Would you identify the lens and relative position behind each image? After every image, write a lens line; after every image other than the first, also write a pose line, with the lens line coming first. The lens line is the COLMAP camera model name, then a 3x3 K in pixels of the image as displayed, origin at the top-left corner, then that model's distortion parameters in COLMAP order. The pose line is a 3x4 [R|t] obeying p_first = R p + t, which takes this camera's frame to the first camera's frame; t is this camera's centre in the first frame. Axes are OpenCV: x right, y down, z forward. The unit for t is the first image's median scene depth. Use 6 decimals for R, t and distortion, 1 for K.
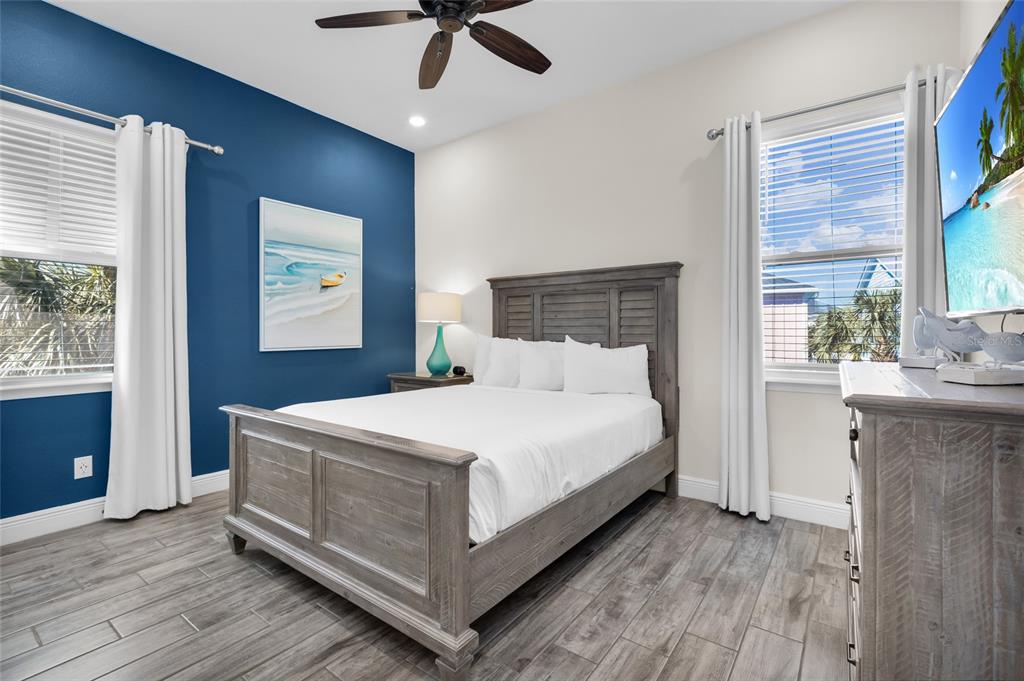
lens RADIAL K [[470.3, 0, 478.6], [0, 470.3, 337.0], [0, 0, 1]] dist [-0.000773, 0.000044]
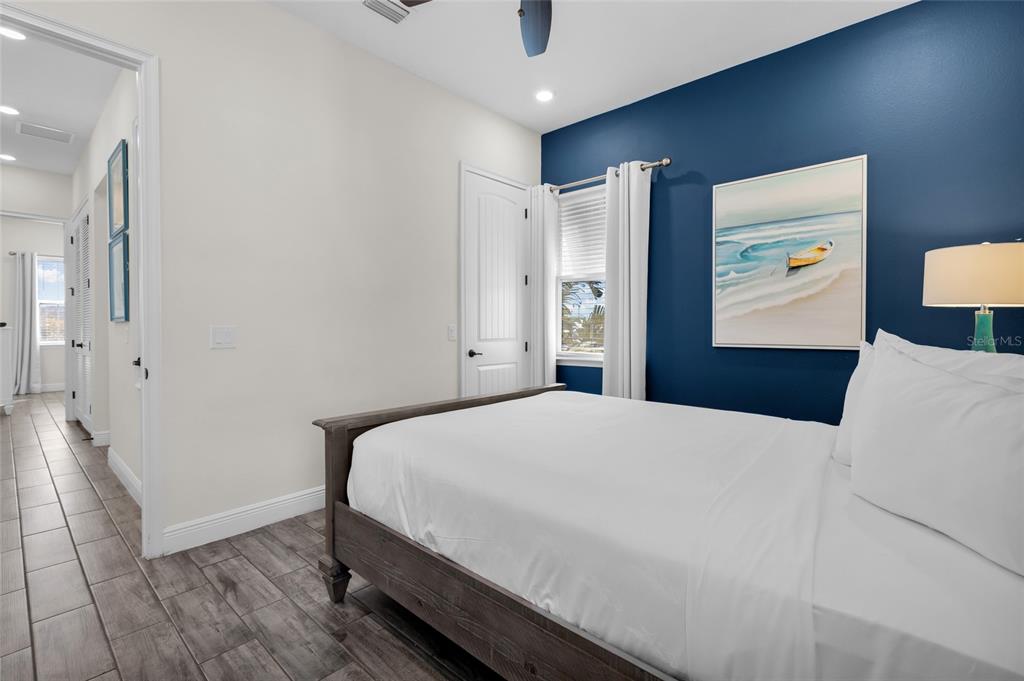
lens RADIAL K [[451.7, 0, 513.4], [0, 451.7, 334.3], [0, 0, 1]] dist [0.023059, -0.016729]
pose [[-0.048352, 0.022086, -0.998586, 0.486633], [-0.008263, 0.999712, 0.022511, -0.011964], [0.998796, 0.009339, -0.048155, 0.635219]]
